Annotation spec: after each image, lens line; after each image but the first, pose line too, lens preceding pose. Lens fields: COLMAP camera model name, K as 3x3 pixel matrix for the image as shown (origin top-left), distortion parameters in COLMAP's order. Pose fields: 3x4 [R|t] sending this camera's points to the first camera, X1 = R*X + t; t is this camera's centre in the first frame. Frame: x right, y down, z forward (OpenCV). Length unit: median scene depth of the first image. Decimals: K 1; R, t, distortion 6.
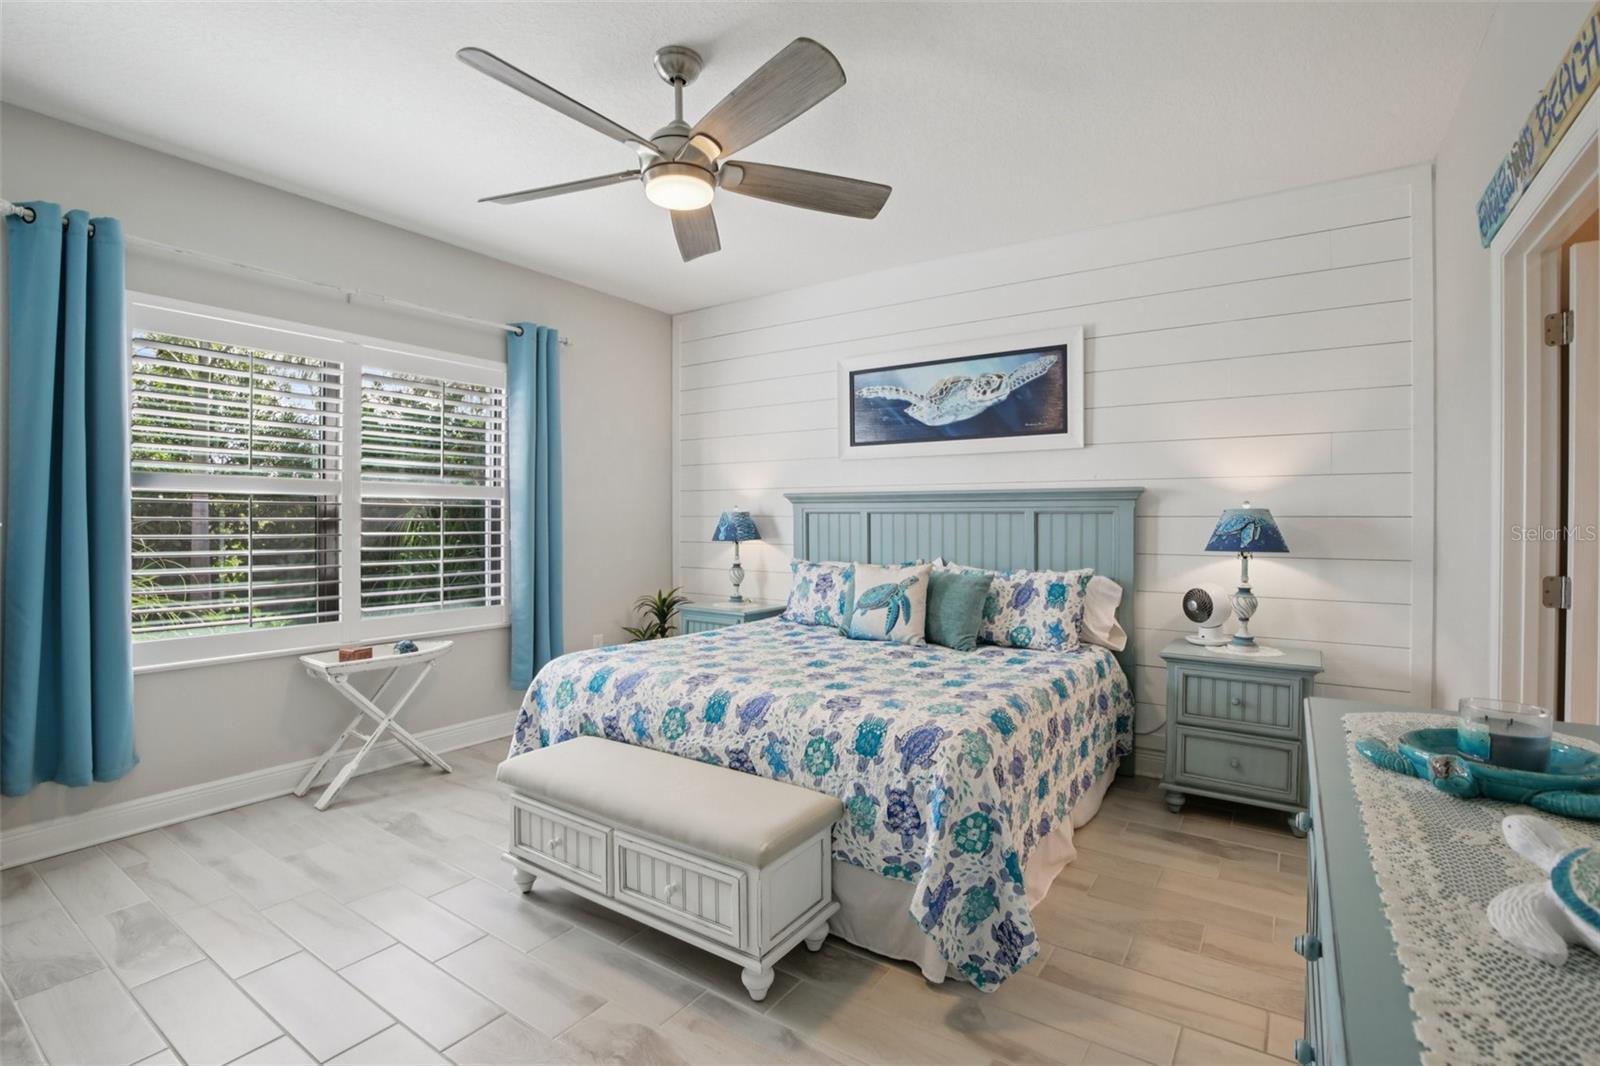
lens RADIAL K [[735.1, 0, 814.5], [0, 735.1, 521.7], [0, 0, 1]] dist [-0.035769, 0.001195]
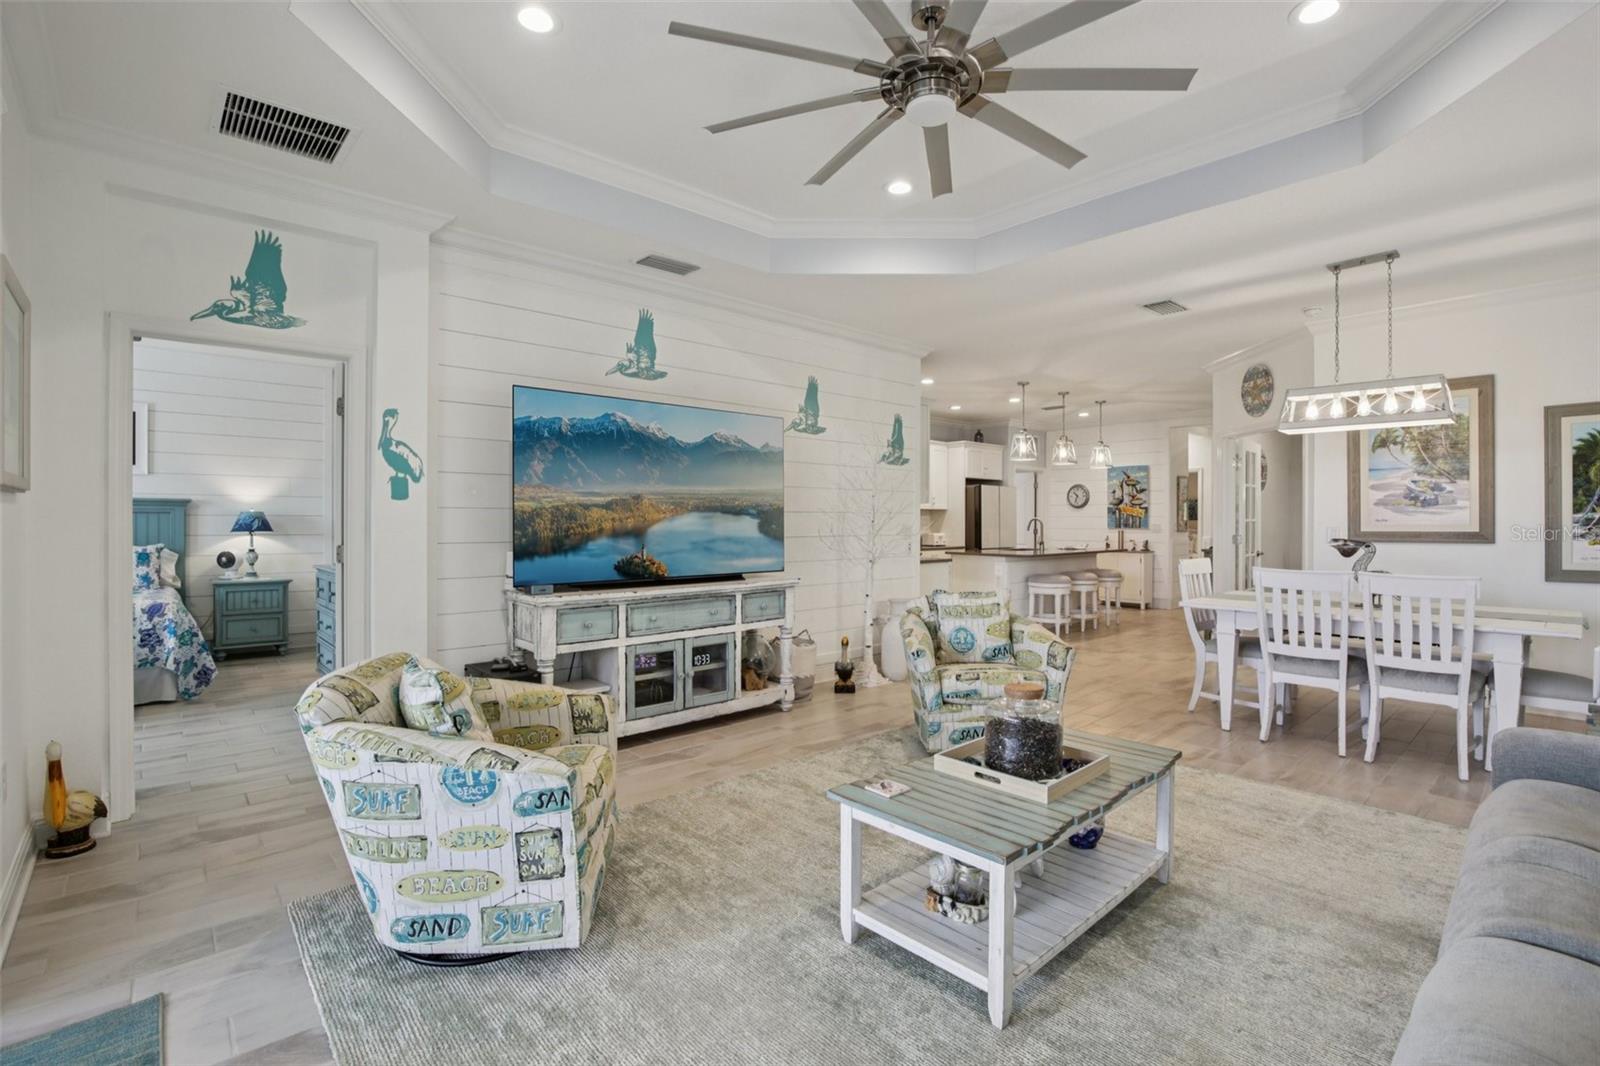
lens RADIAL K [[735.1, 0, 814.5], [0, 735.1, 521.7], [0, 0, 1]] dist [-0.035769, 0.001195]
pose [[0.232478, -0.003884, 0.972594, -1.051699], [0.003143, 0.999990, 0.003242, 0.009988], [-0.972597, 0.002303, 0.232488, -1.066187]]
